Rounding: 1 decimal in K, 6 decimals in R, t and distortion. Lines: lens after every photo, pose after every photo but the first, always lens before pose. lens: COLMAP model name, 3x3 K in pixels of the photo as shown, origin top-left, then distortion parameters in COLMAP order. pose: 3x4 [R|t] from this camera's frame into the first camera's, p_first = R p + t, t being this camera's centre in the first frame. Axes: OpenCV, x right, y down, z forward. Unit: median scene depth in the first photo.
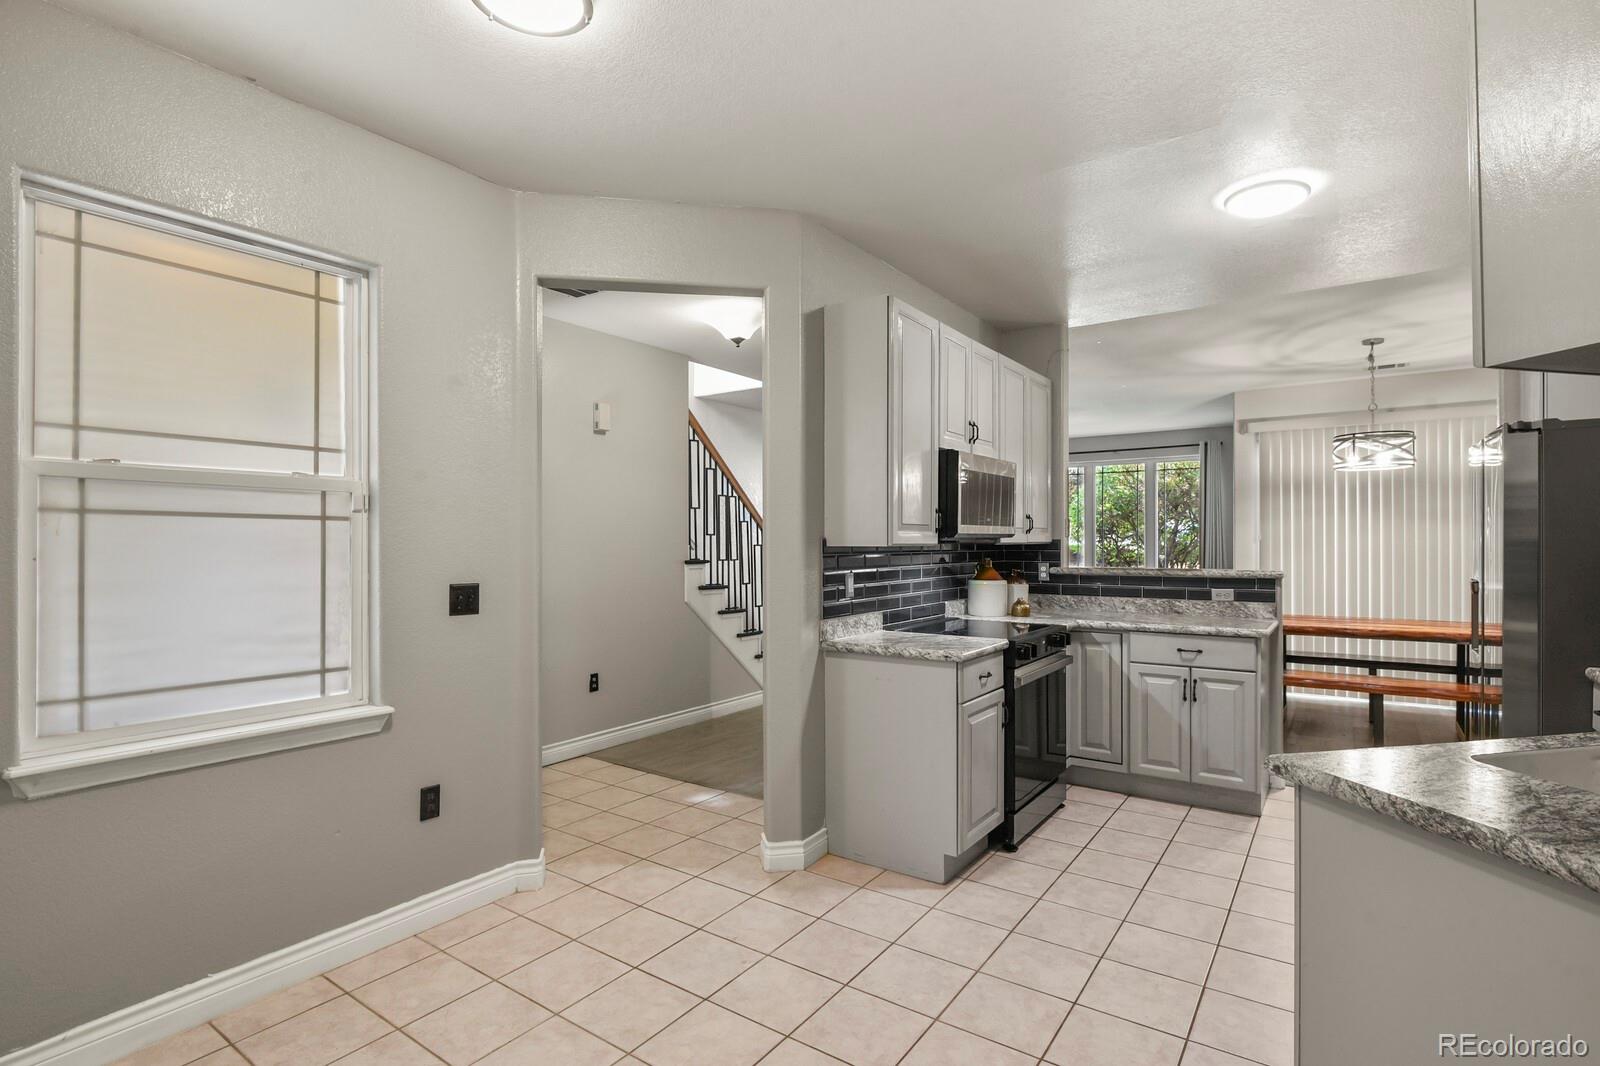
lens RADIAL K [[774.3, 0, 802.2], [0, 774.3, 538.9], [0, 0, 1]] dist [-0.000696, -0.010011]
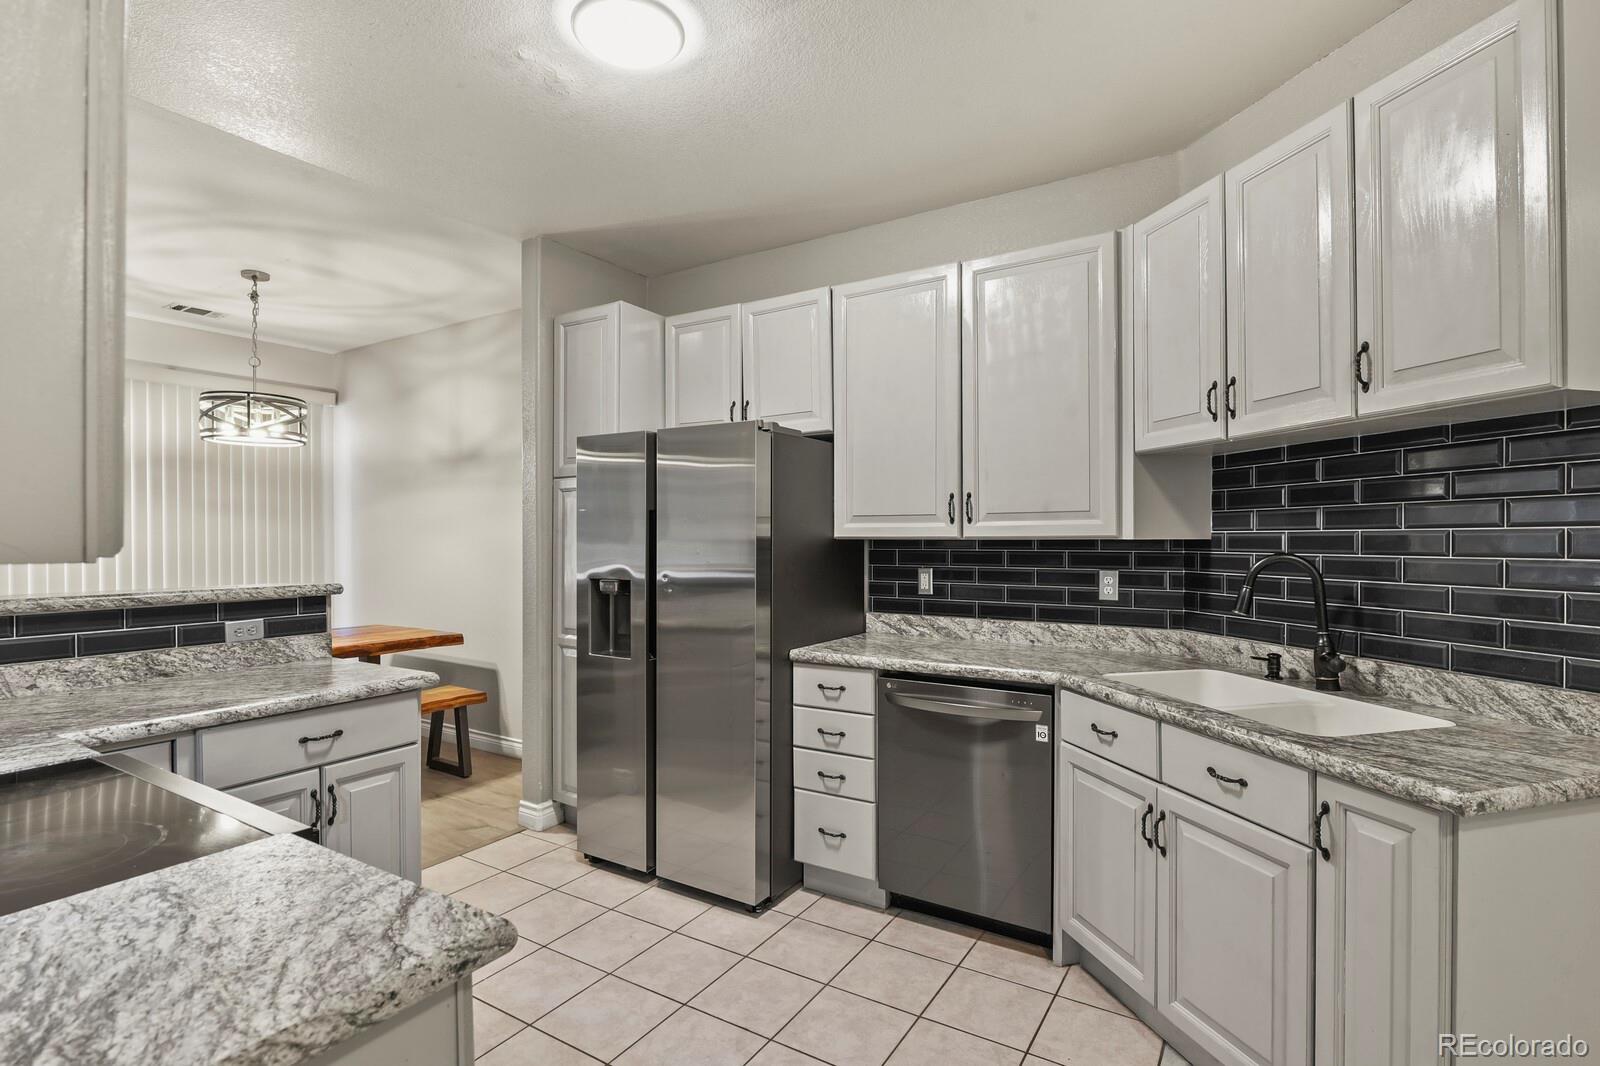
lens RADIAL K [[774.3, 0, 802.2], [0, 774.3, 538.9], [0, 0, 1]] dist [-0.000696, -0.010011]
pose [[-0.061087, -0.000486, 0.998132, -0.062536], [-0.001765, 0.999998, 0.000379, 0.002900], [-0.998131, -0.001739, -0.061088, 0.637950]]
